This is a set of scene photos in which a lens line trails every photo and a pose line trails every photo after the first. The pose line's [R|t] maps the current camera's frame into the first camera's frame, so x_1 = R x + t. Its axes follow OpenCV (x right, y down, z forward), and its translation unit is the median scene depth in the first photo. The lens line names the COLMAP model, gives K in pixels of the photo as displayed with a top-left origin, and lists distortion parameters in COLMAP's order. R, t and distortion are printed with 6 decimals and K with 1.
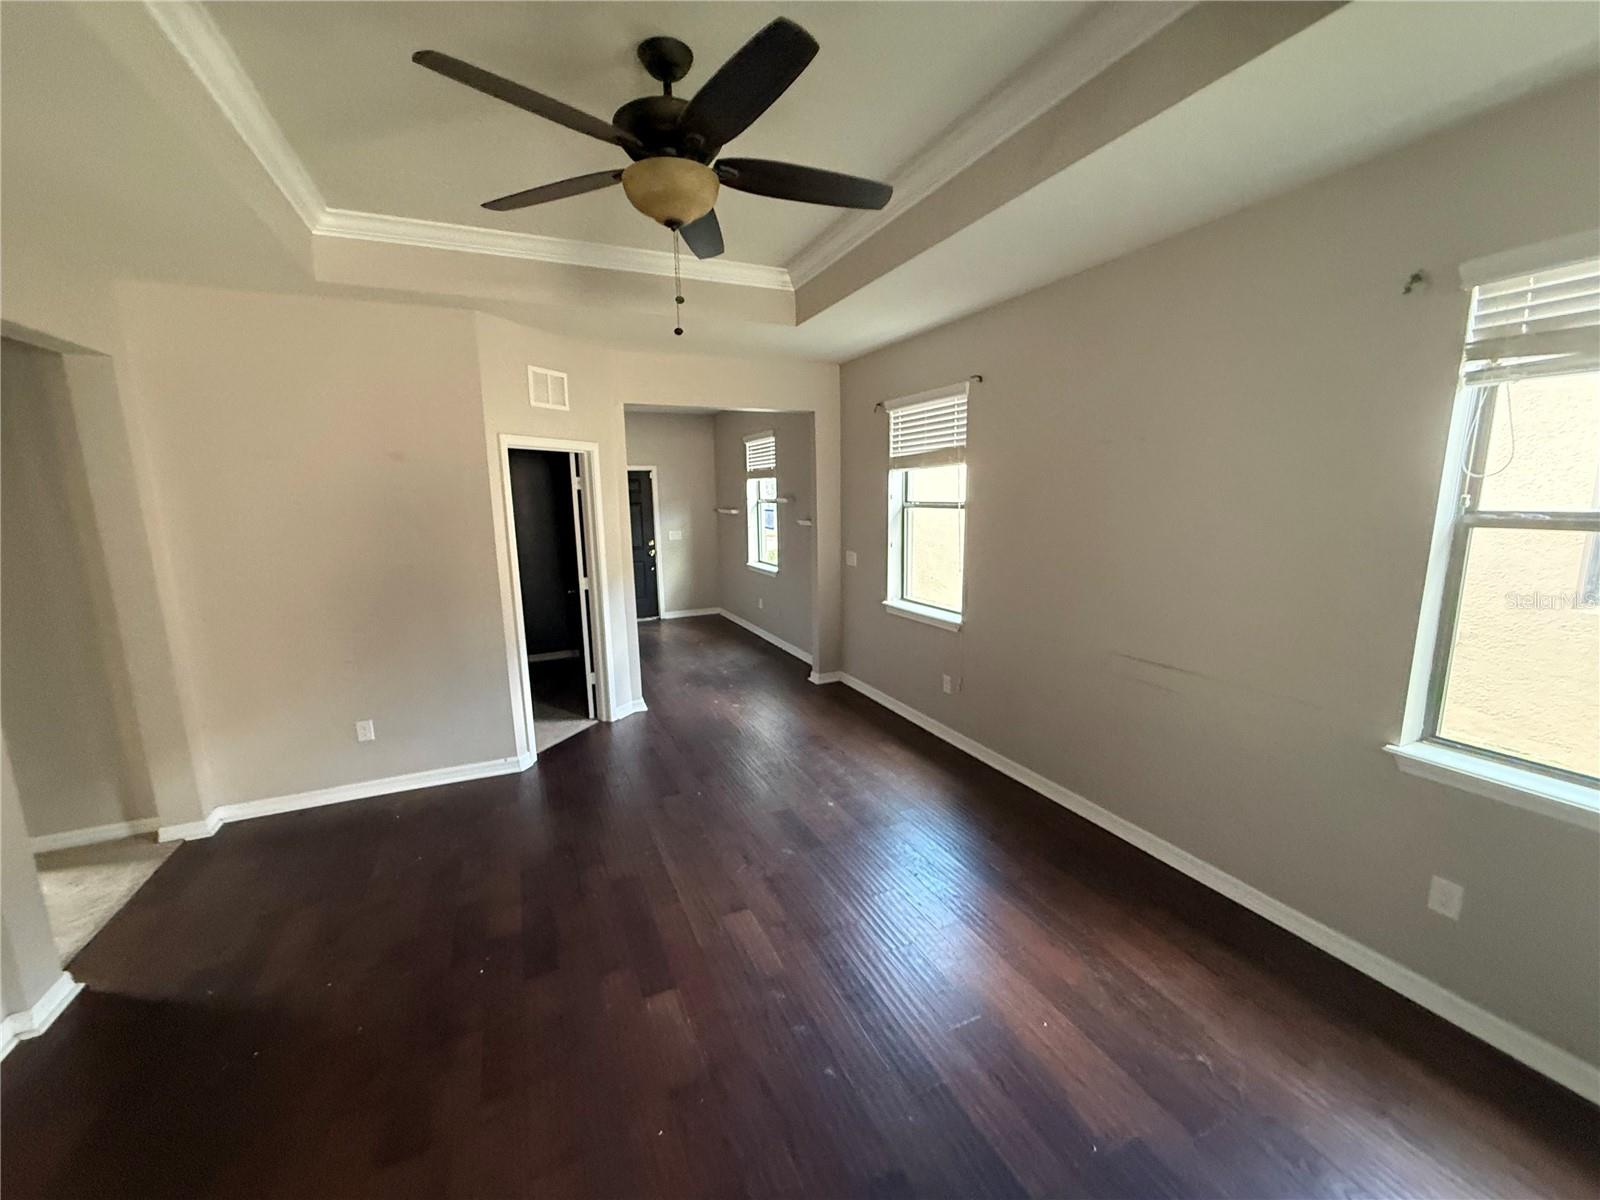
lens RADIAL K [[640.8, 0, 794.4], [0, 640.8, 599.9], [0, 0, 1]] dist [0.000829, -0.000003]
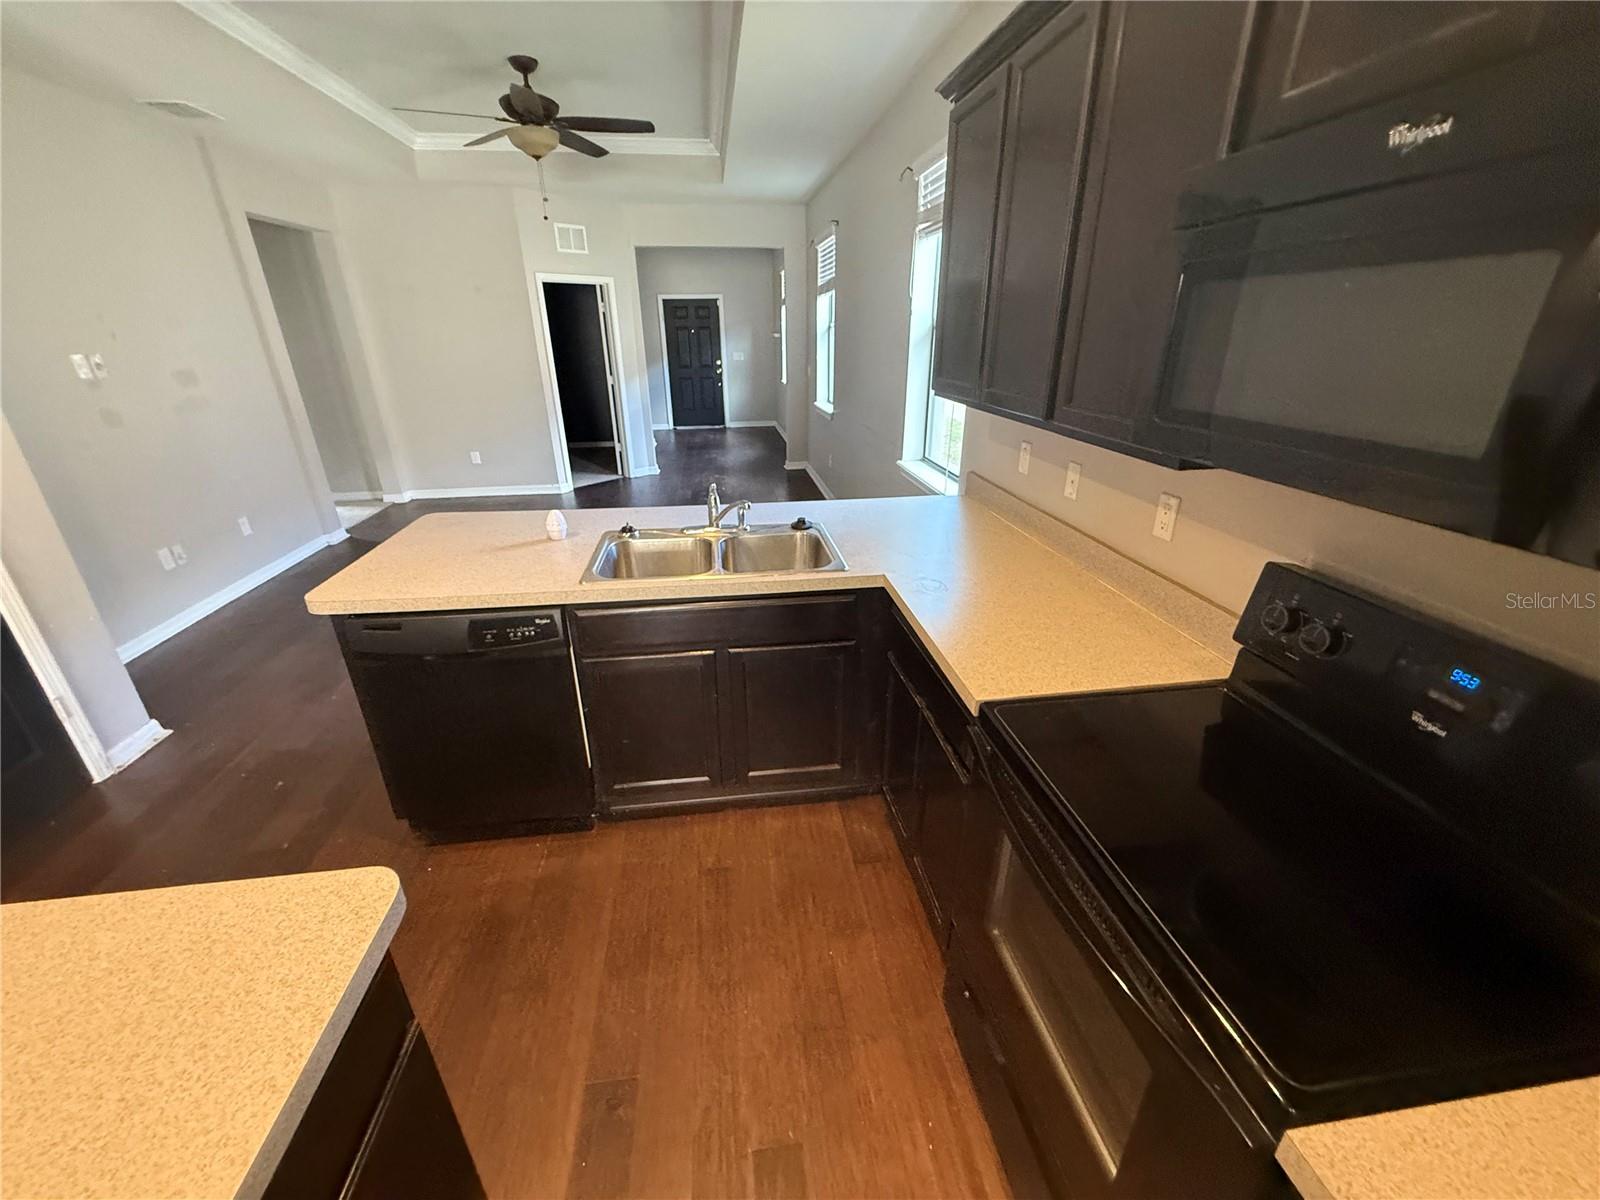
lens RADIAL K [[640.8, 0, 794.4], [0, 640.8, 599.9], [0, 0, 1]] dist [0.000829, -0.000003]
pose [[0.960010, 0.113583, -0.255890, 0.541779], [-0.049868, 0.968764, 0.242921, 0.089221], [0.275489, -0.220445, 0.935687, -0.400718]]
